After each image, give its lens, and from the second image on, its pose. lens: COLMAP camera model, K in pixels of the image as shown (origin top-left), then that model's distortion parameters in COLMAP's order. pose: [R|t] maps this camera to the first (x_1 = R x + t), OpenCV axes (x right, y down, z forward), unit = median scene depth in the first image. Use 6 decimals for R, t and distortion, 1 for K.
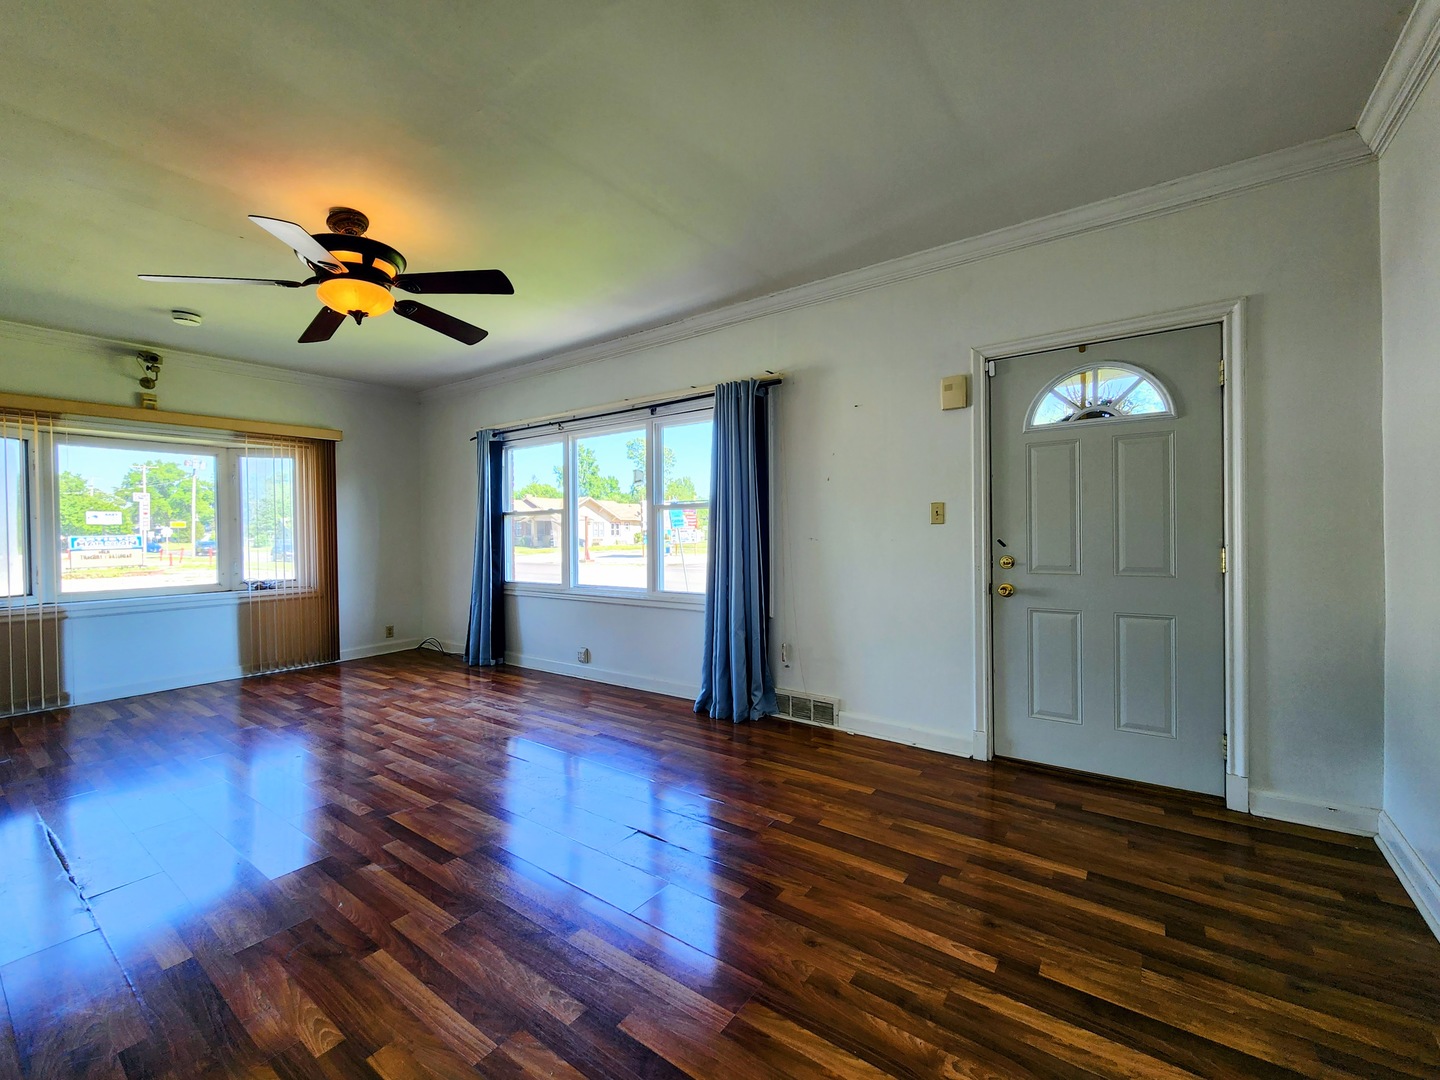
lens RADIAL K [[605.0, 0, 715.3], [0, 605.0, 538.1], [0, 0, 1]] dist [-0.002378, -0.000572]
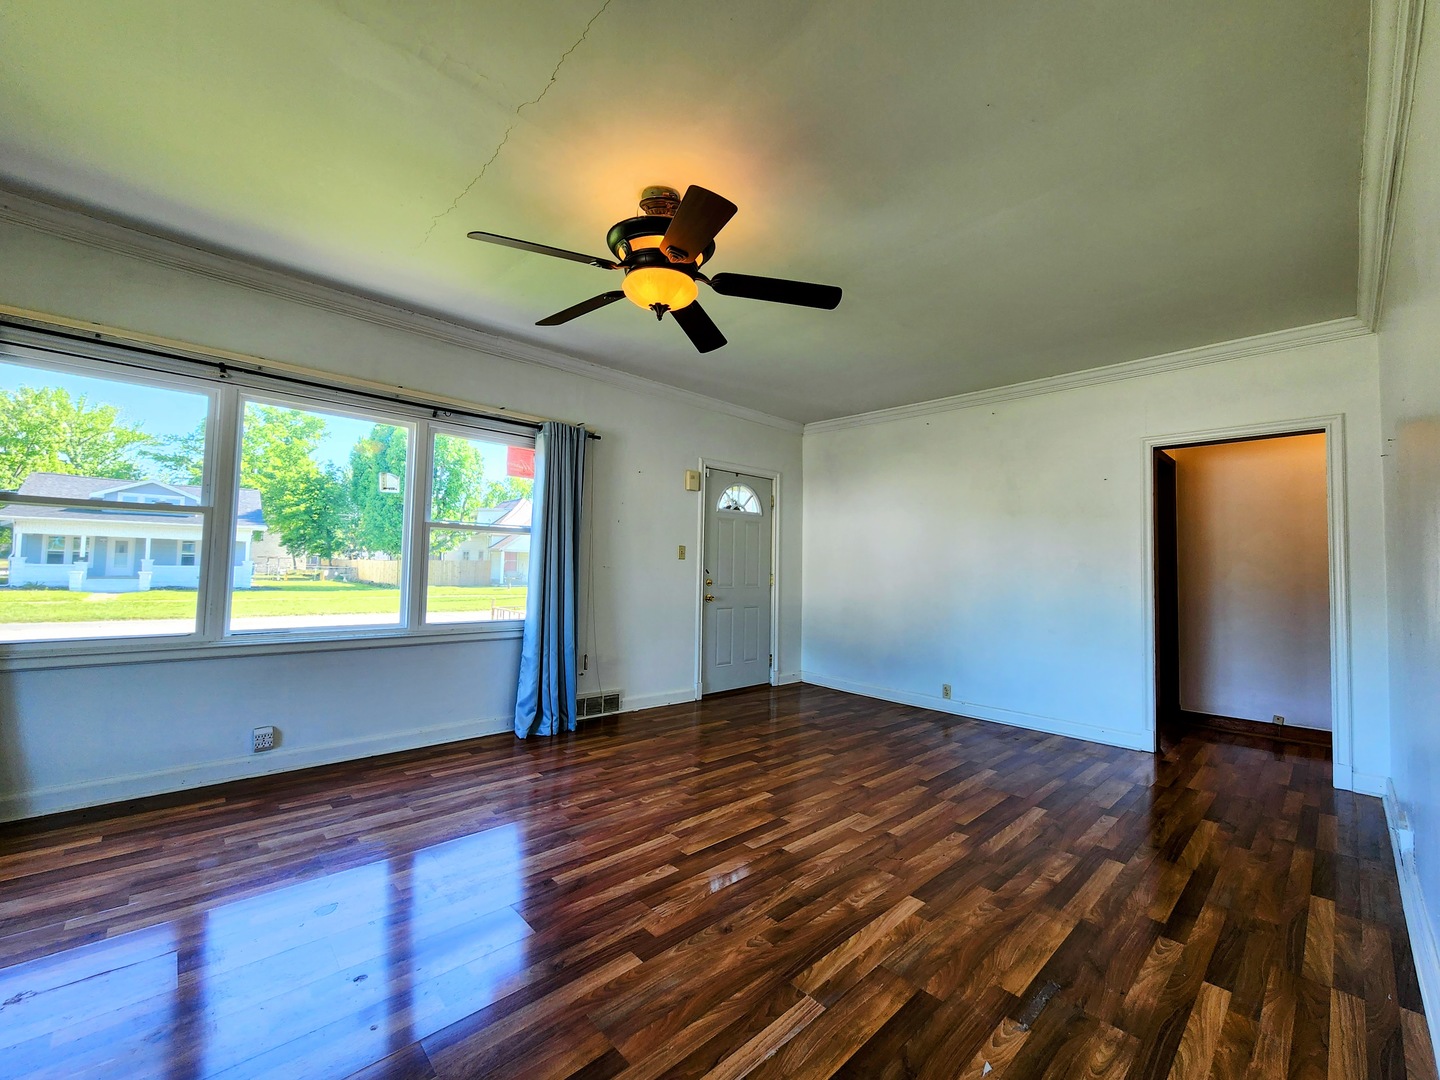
lens RADIAL K [[605.0, 0, 715.3], [0, 605.0, 538.1], [0, 0, 1]] dist [-0.002378, -0.000572]
pose [[0.172287, 0.063658, 0.982988, -1.031924], [-0.015875, 0.997960, -0.061845, 0.016066], [-0.984919, -0.004949, 0.172946, 0.549455]]
